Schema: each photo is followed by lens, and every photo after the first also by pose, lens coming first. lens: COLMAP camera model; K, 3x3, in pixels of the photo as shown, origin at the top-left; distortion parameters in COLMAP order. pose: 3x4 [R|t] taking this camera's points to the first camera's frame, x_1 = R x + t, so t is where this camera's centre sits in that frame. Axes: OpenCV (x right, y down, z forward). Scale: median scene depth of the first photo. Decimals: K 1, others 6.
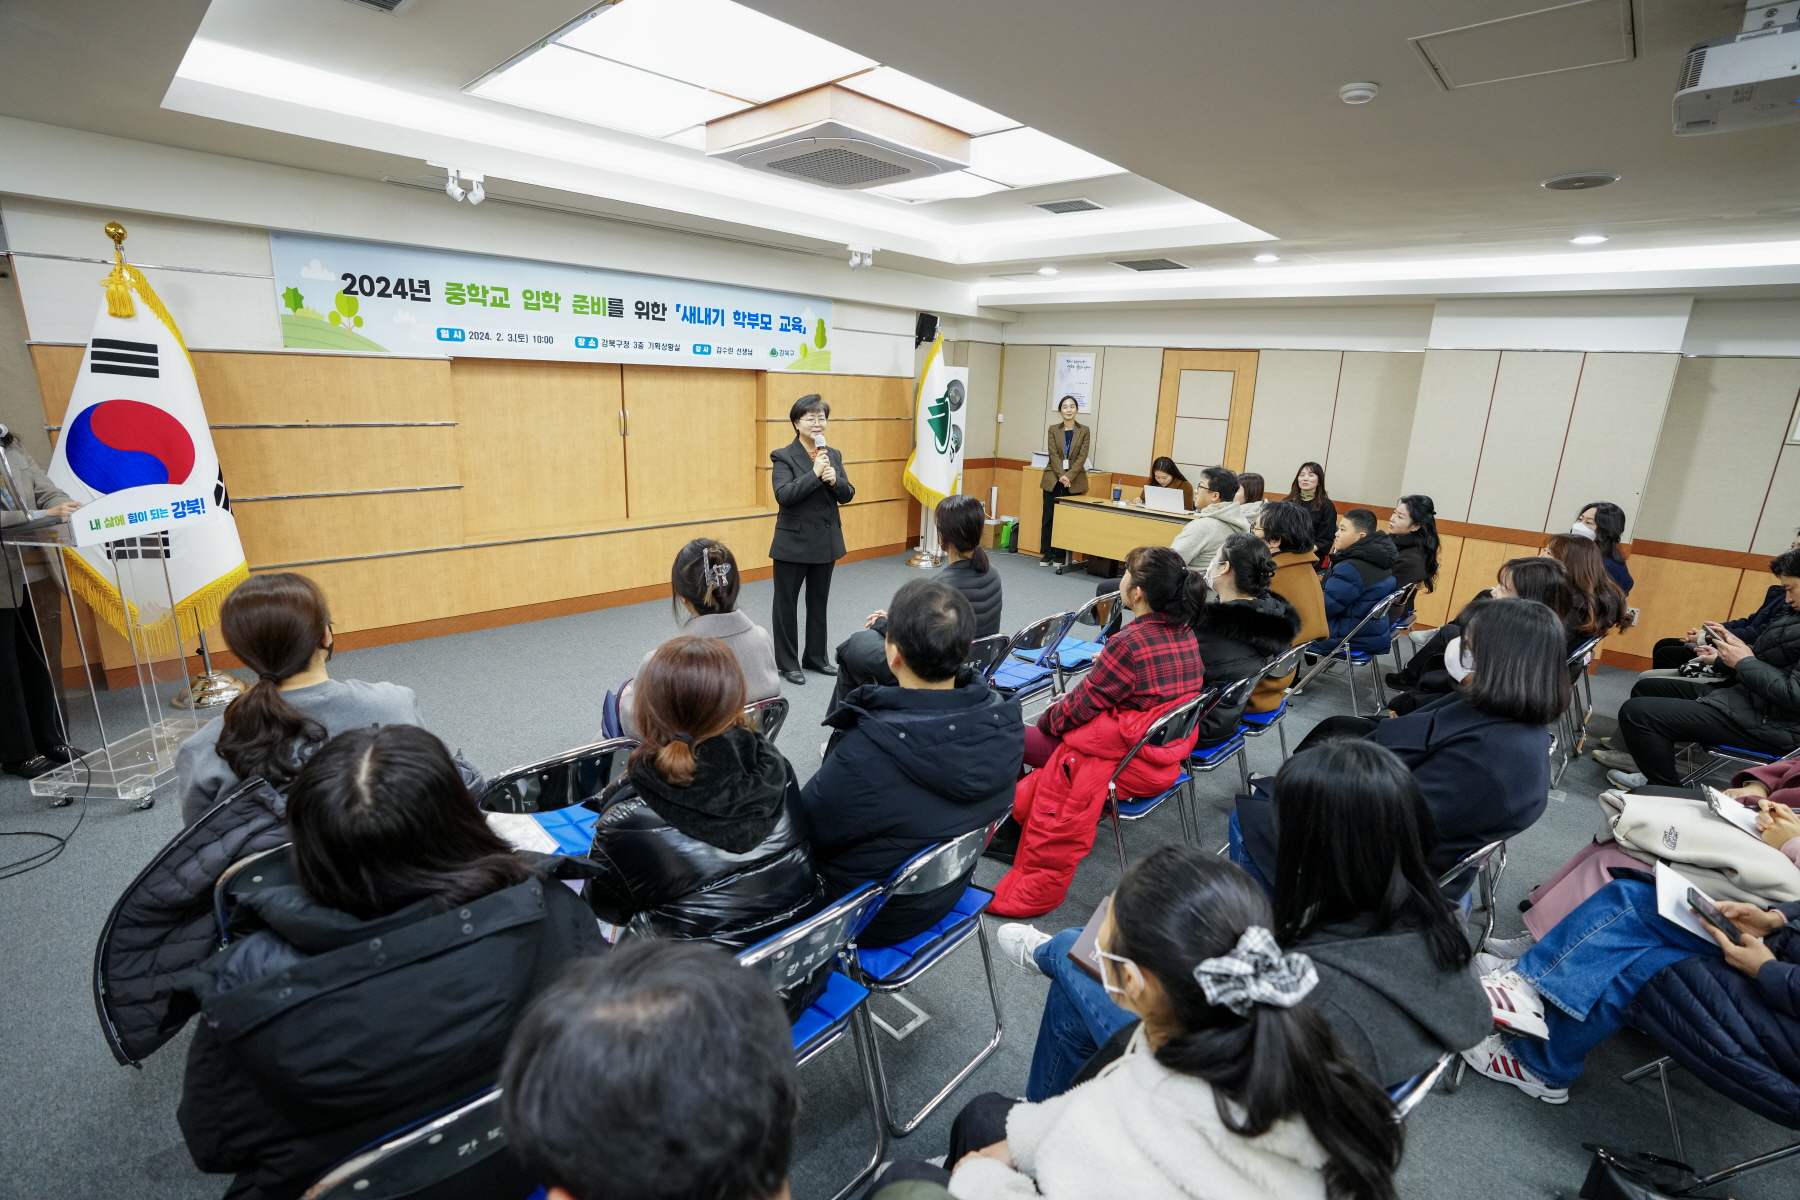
lens RADIAL K [[819.4, 0, 891.6], [0, 819.4, 589.5], [0, 0, 1]] dist [-0.040933, 0.011351]
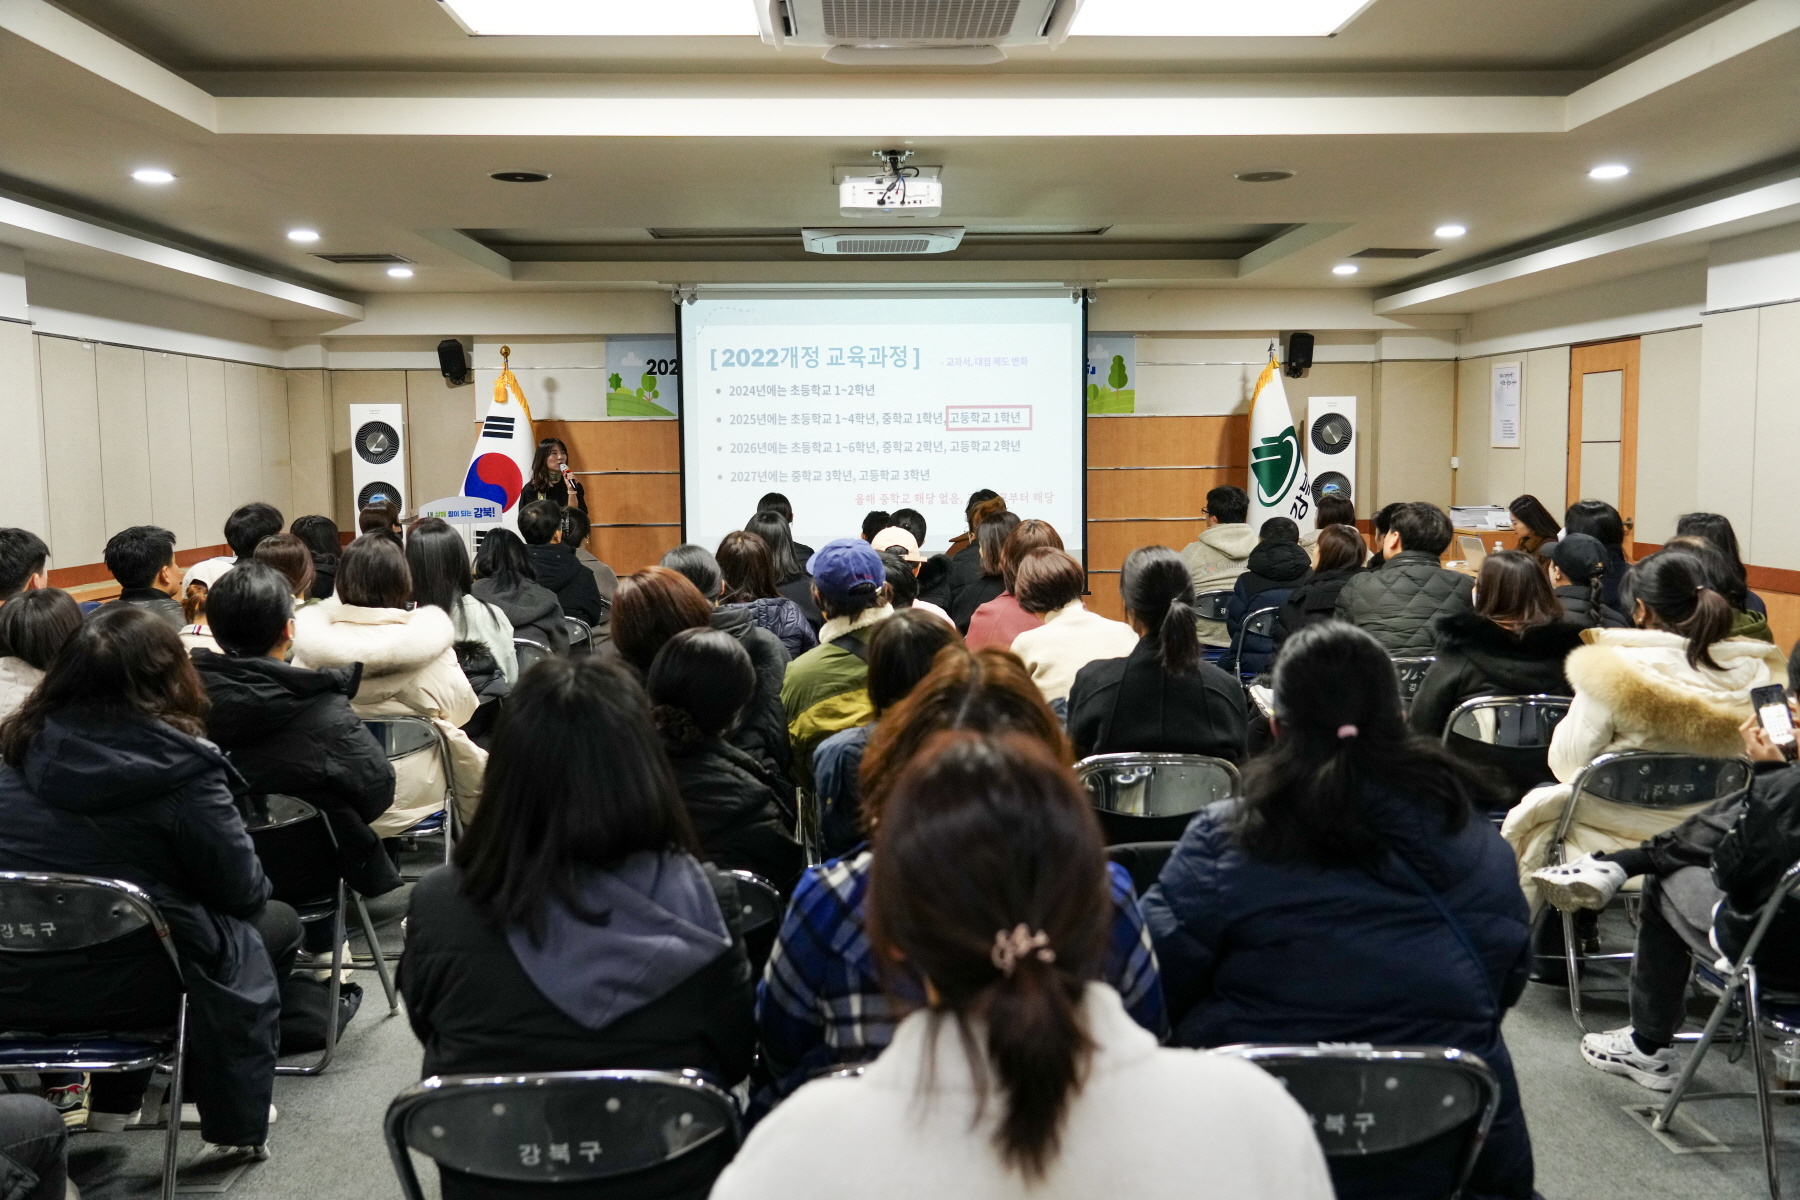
lens RADIAL K [[1457.9, 0, 901.5], [0, 1457.9, 592.9], [0, 0, 1]] dist [0.039713, 0.007222]
pose [[0.726500, 0.021033, -0.686845, 1.042609], [-0.132343, 0.985102, -0.109818, 0.159077], [0.674302, 0.170682, 0.718459, -0.316477]]
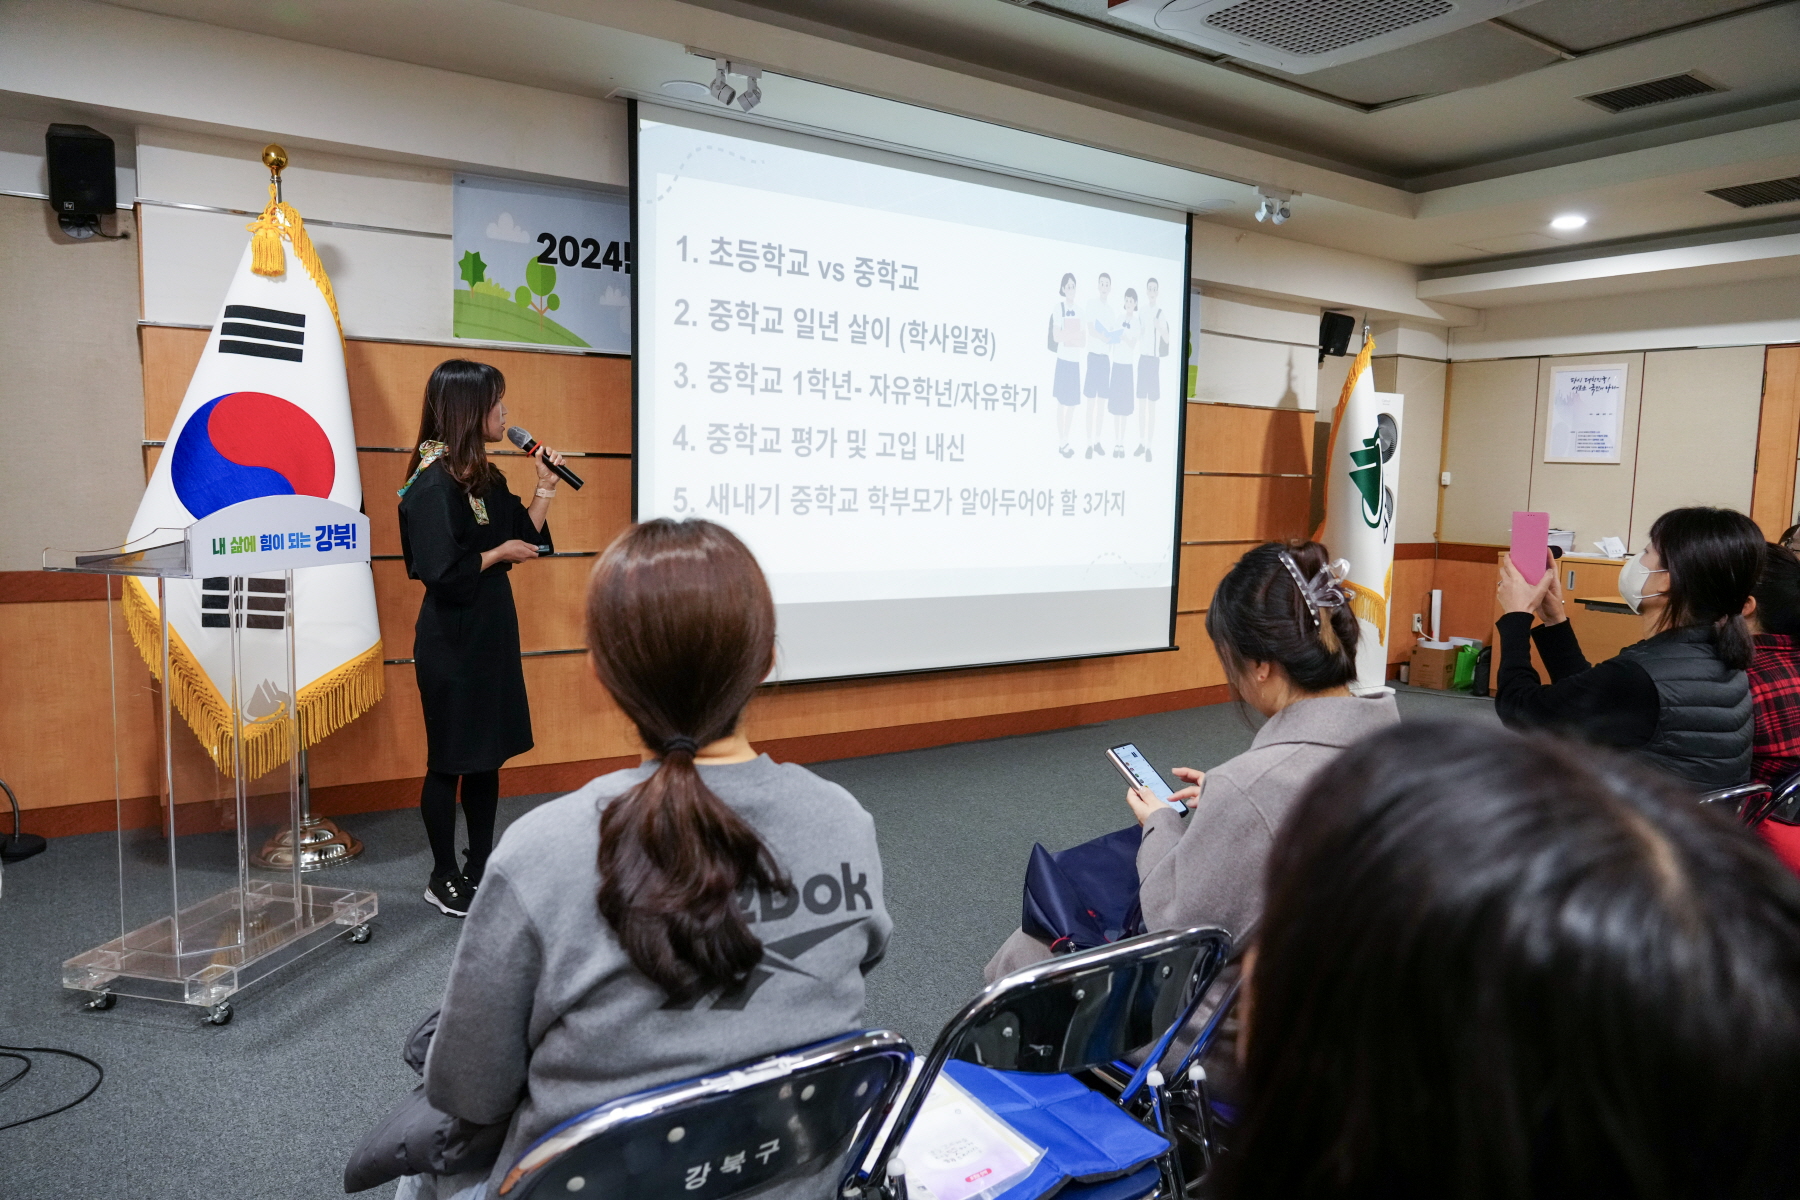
lens RADIAL K [[1201.2, 0, 902.3], [0, 1201.2, 595.0], [0, 0, 1]] dist [-0.004713, -0.003030]
pose [[0.980200, 0.009075, -0.197804, -0.142934], [-0.038344, 0.988740, -0.144650, 0.036862], [0.194264, 0.149371, 0.969510, 0.094474]]
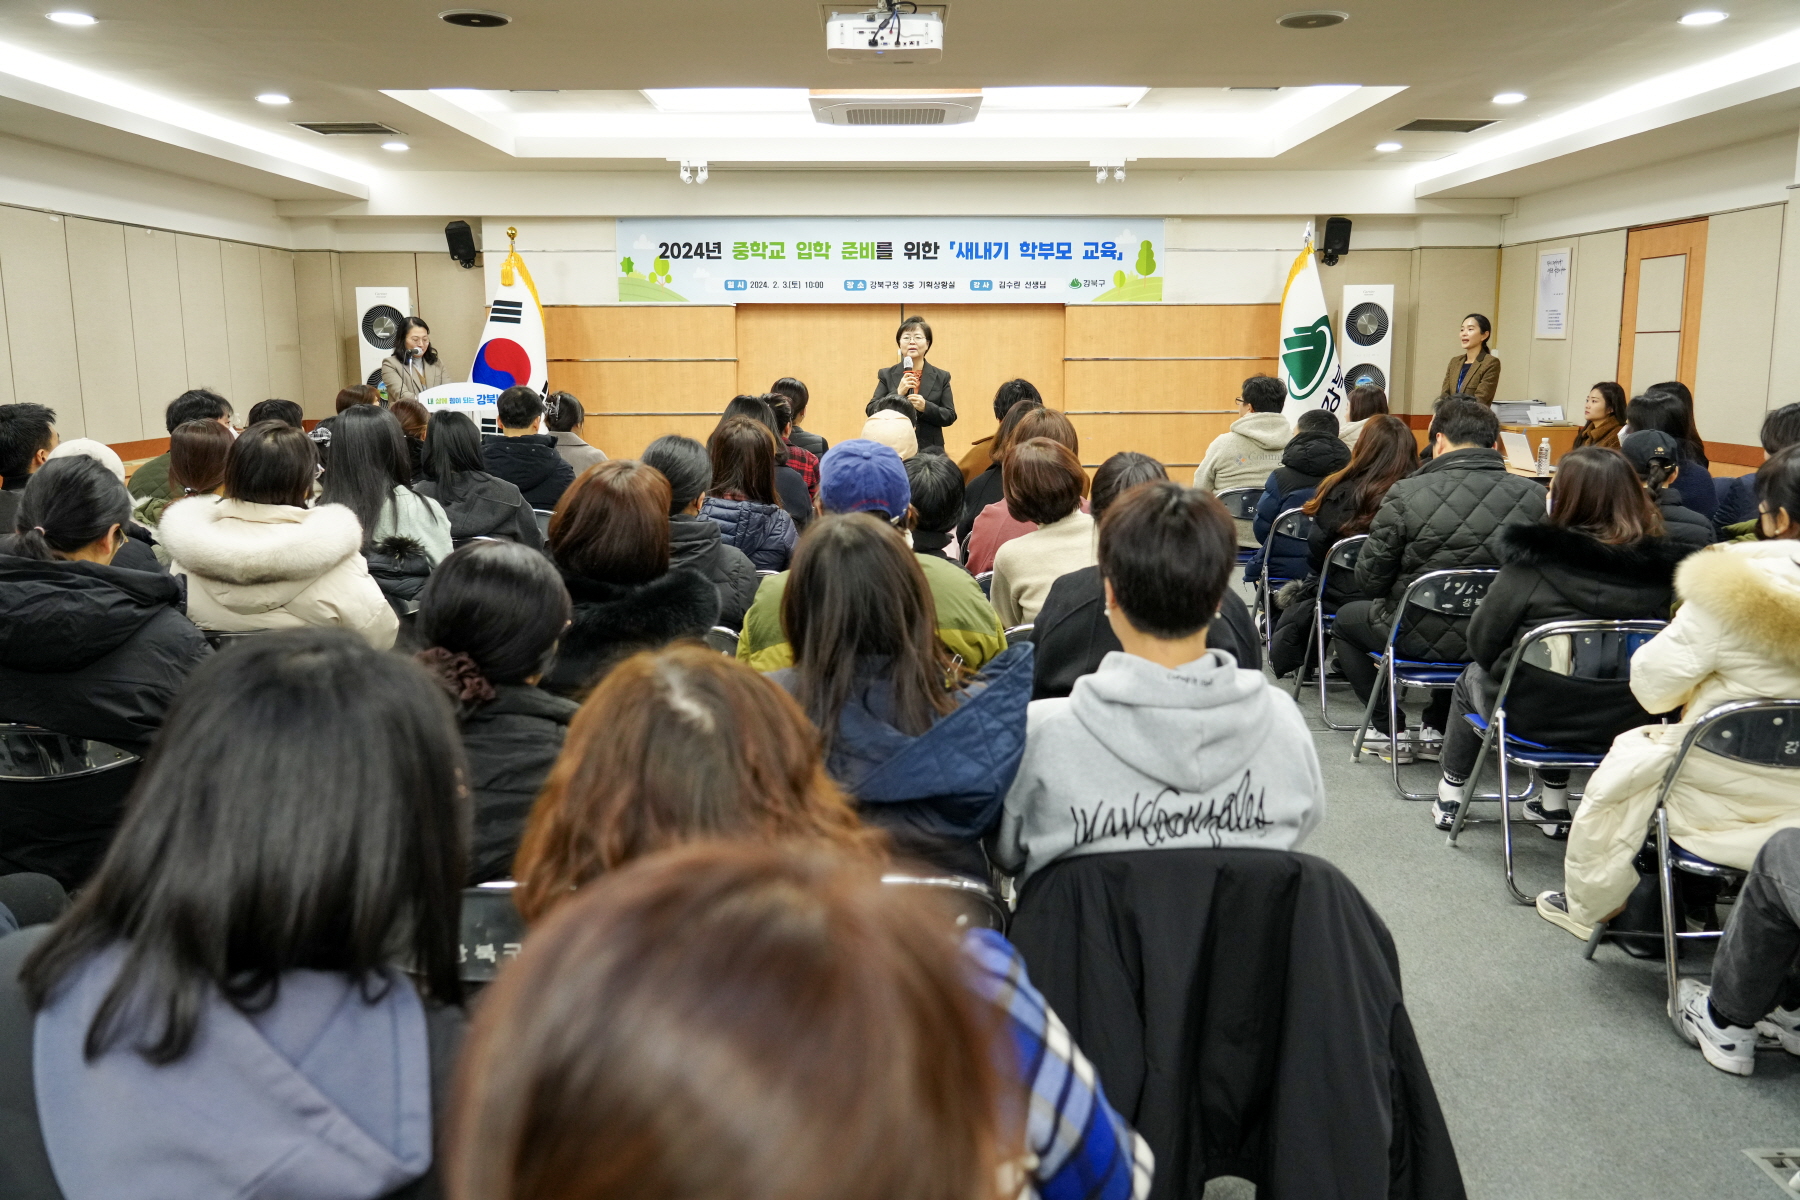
lens RADIAL K [[1451.1, 0, 895.6], [0, 1451.1, 582.3], [0, 0, 1]] dist [0.036943, -0.017906]
pose [[0.711762, 0.074333, -0.698477, 1.016948], [-0.143208, 0.988856, -0.040697, 0.151220], [0.687668, 0.128994, 0.714475, -0.276915]]
